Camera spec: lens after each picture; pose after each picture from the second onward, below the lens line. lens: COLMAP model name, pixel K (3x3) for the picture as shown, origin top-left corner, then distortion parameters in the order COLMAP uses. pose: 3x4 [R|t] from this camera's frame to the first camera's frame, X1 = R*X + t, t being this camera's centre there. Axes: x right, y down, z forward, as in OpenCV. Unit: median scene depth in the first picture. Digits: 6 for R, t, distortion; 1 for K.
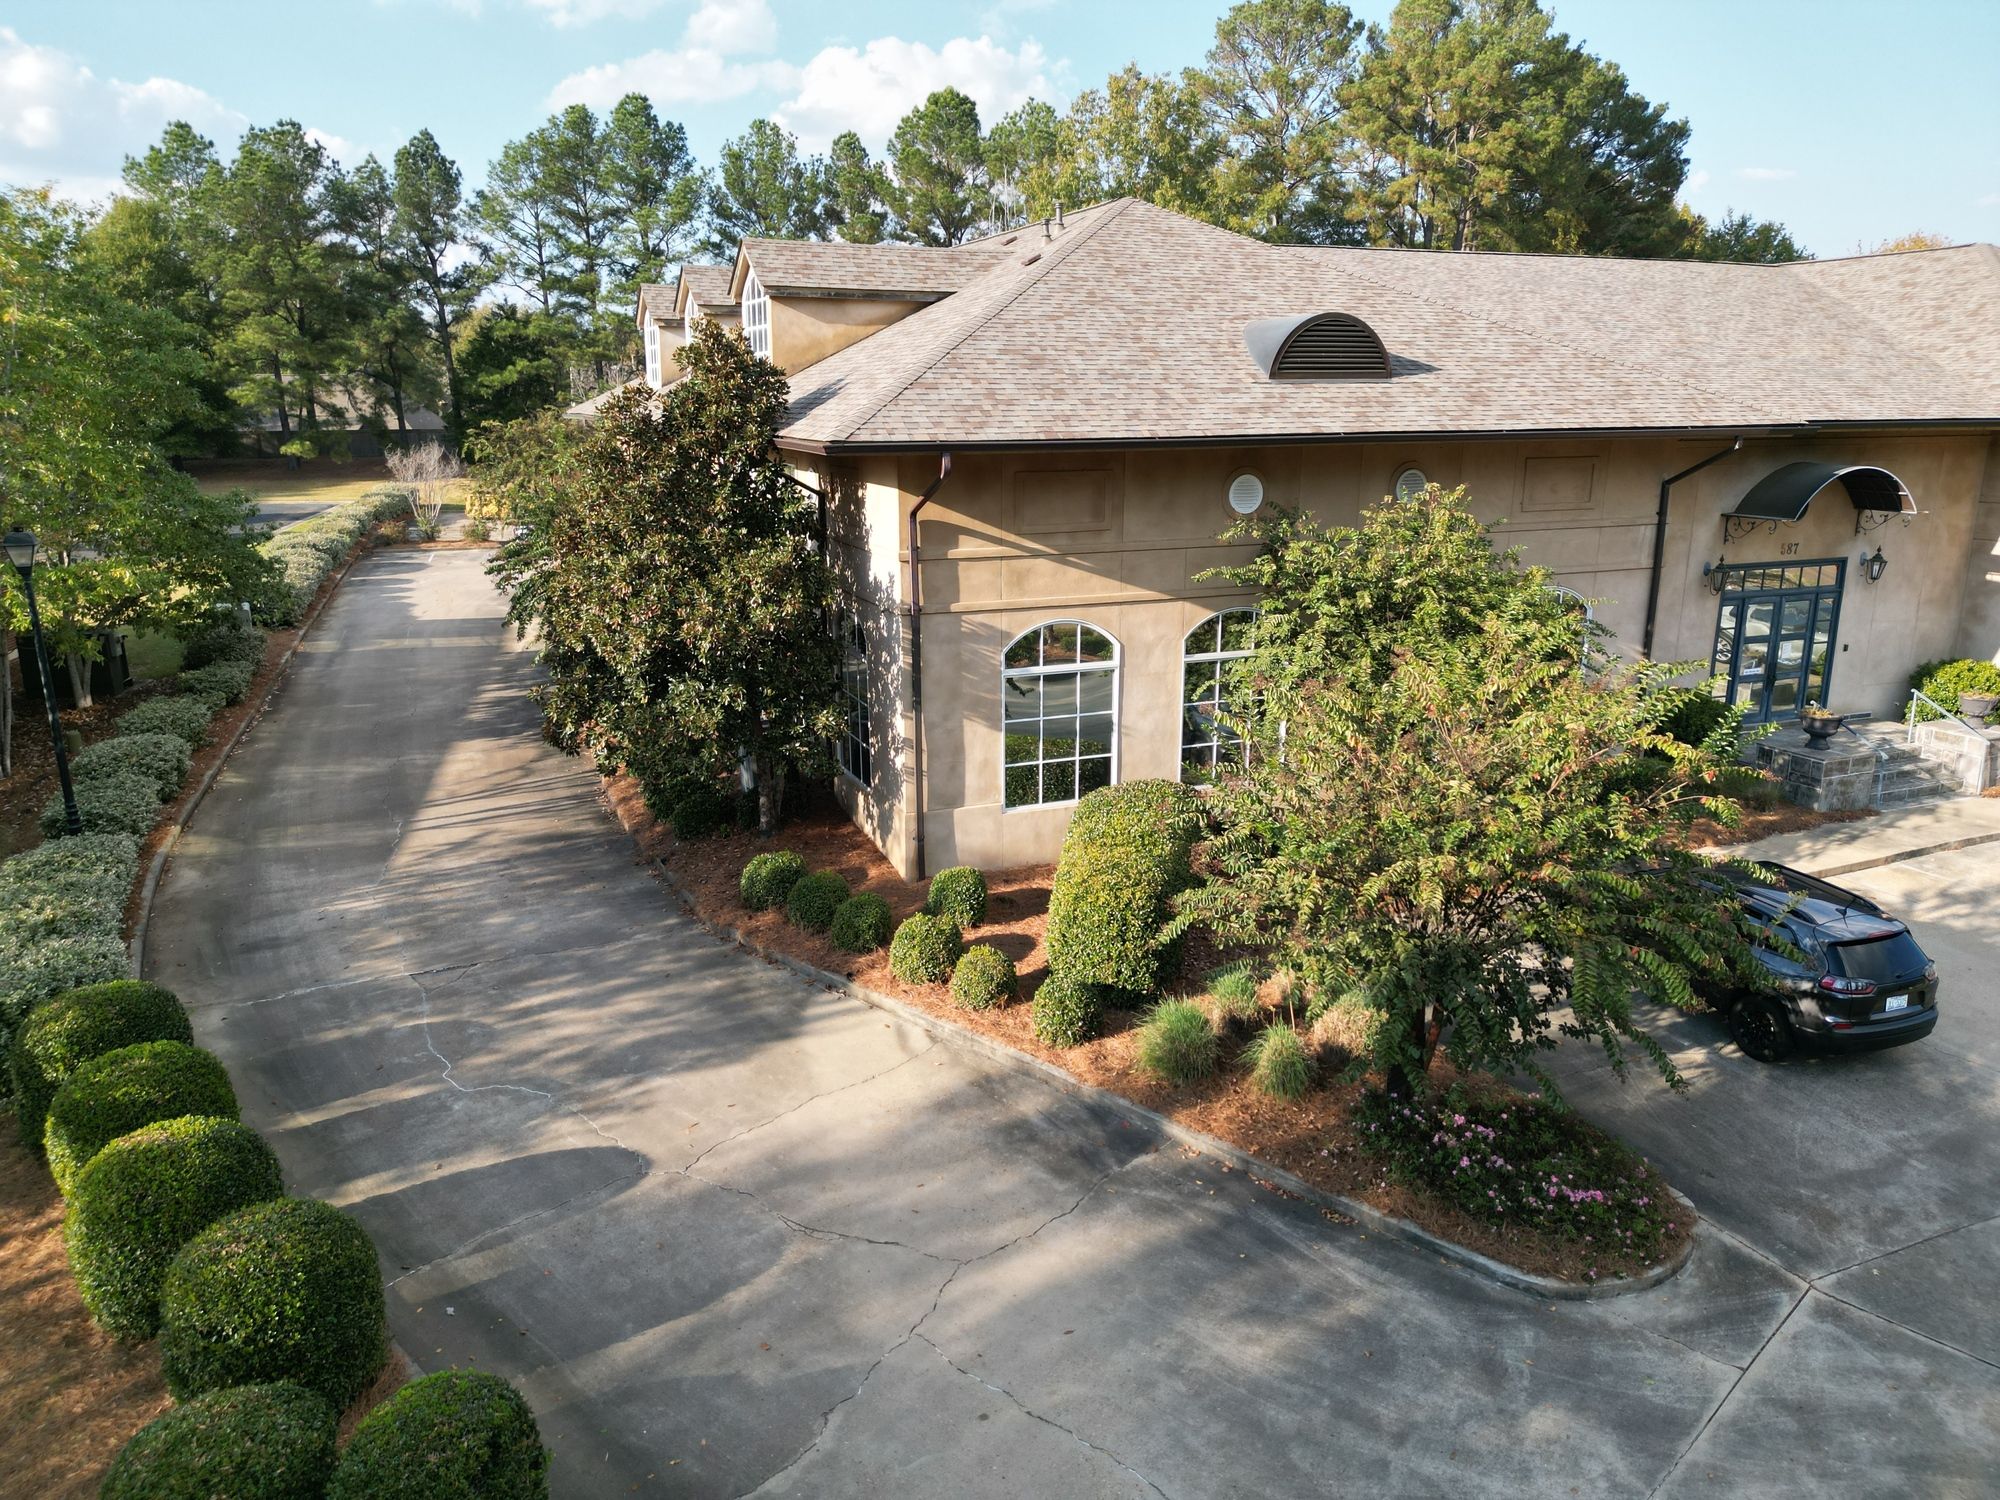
lens RADIAL K [[1405.0, 0, 1004.1], [0, 1405.0, 748.2], [0, 0, 1]] dist [0.077798, -0.078596]
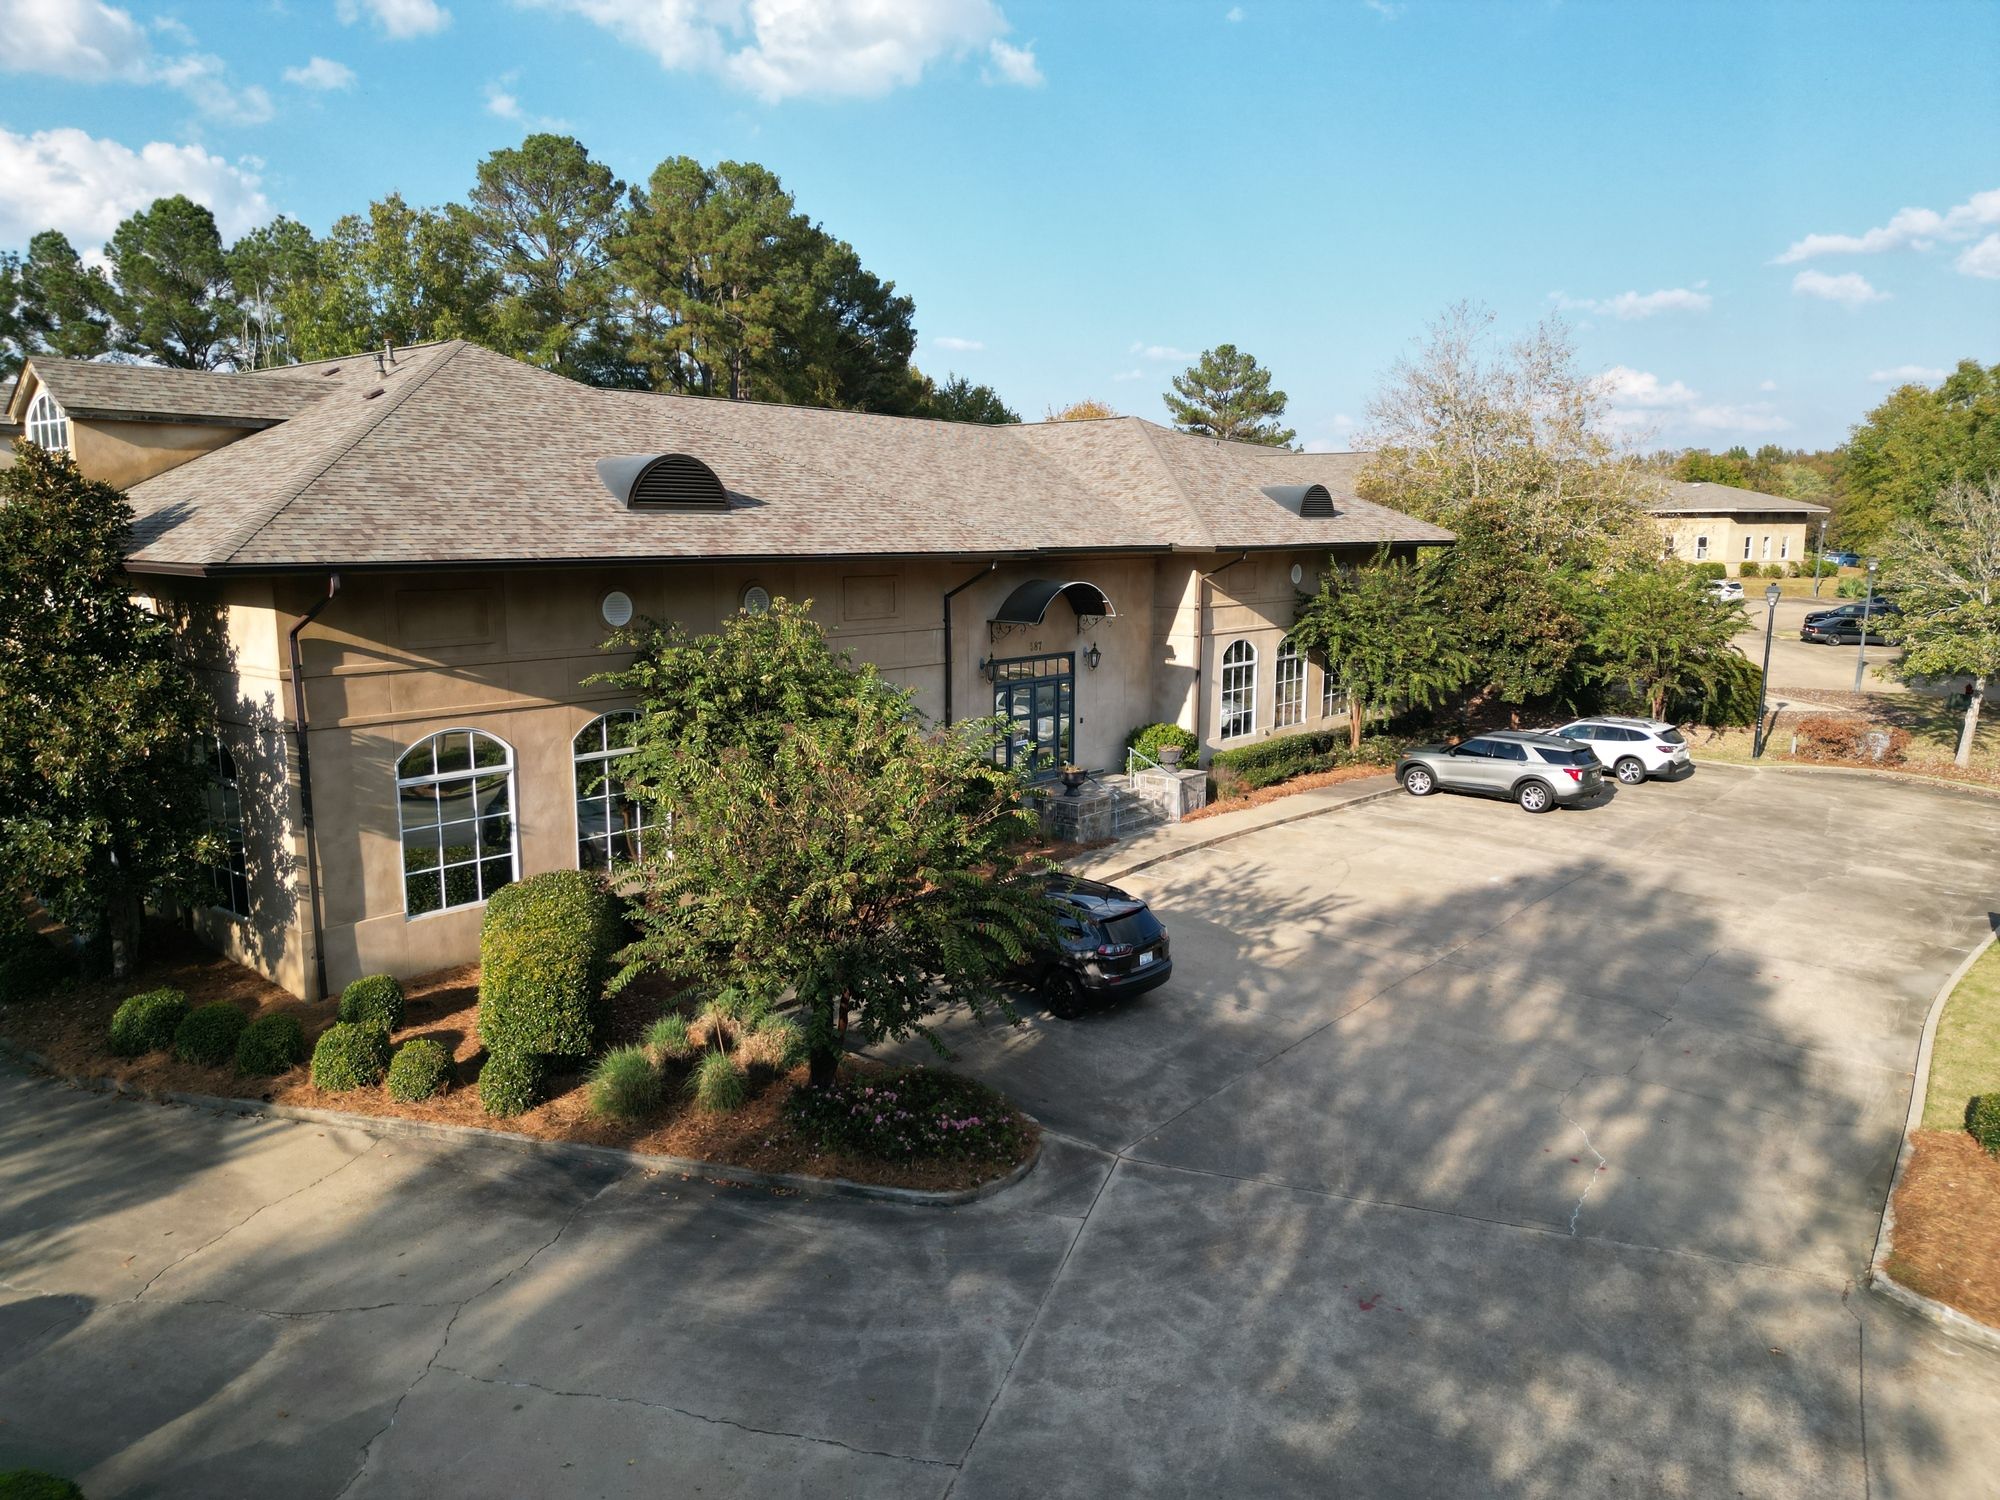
lens RADIAL K [[1405.0, 0, 1002.6], [0, 1405.0, 748.7], [0, 0, 1]] dist [0.077798, -0.078596]
pose [[0.885022, -0.071477, 0.460029, -0.071812], [0.111146, 0.992010, -0.059695, 0.027177], [-0.452086, 0.103961, 0.885895, -0.106548]]
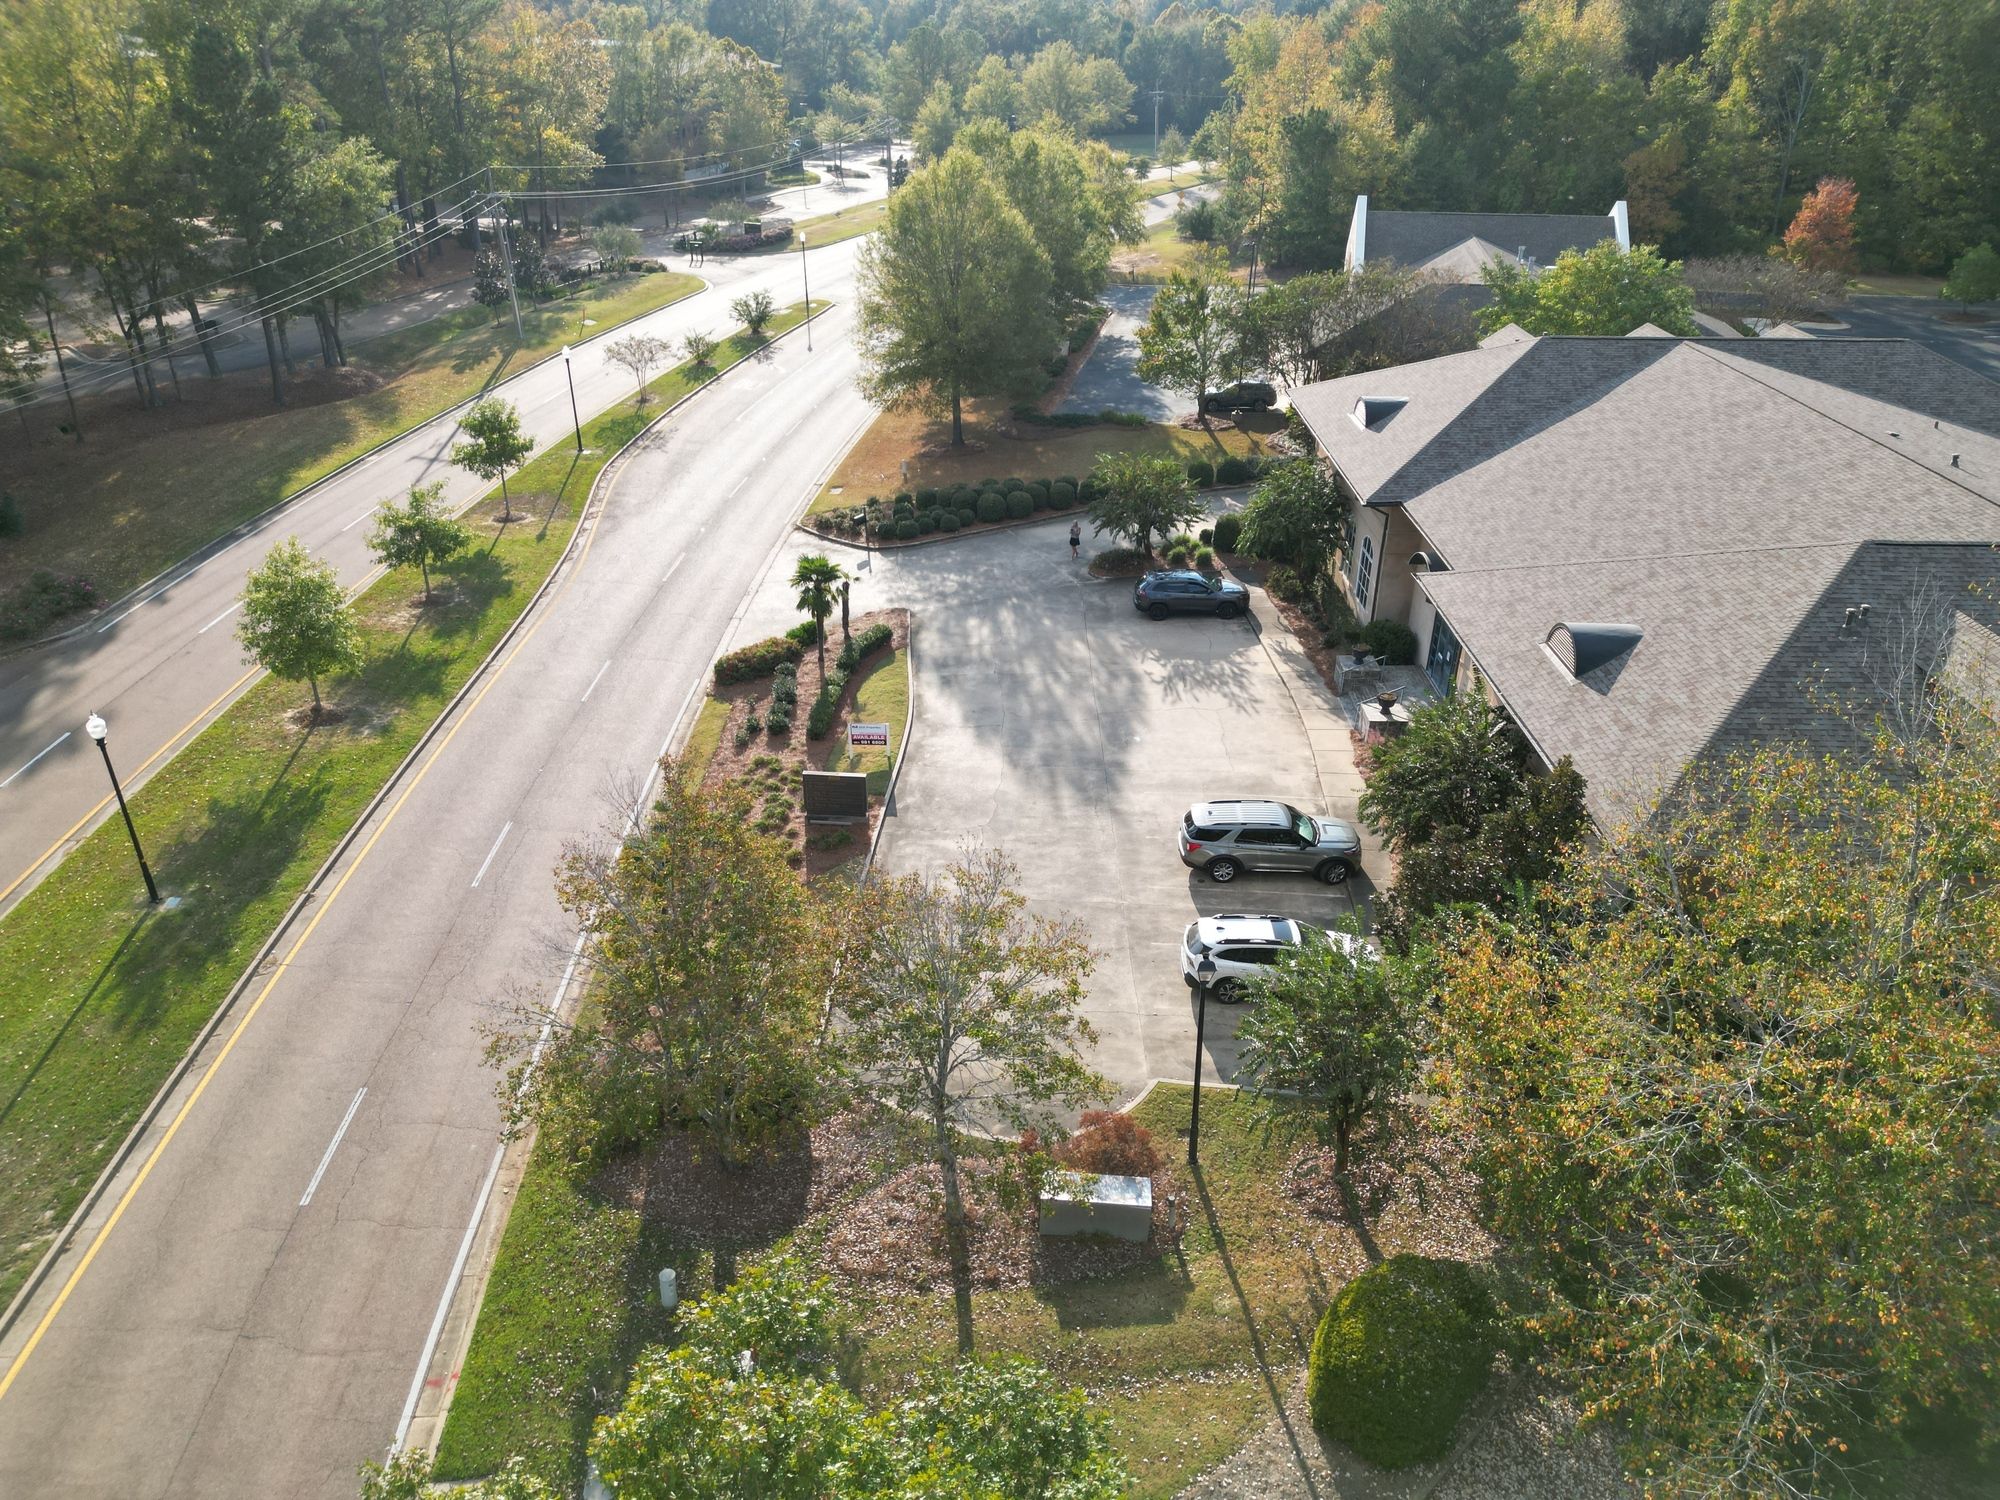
lens RADIAL K [[1405.0, 0, 1009.5], [0, 1405.0, 759.5], [0, 0, 1]] dist [0.077798, -0.078596]
pose [[-0.379764, 0.434346, -0.816776, 2.614536], [-0.235821, 0.808298, 0.539484, -0.916074], [0.894521, 0.397489, -0.204534, 1.067150]]
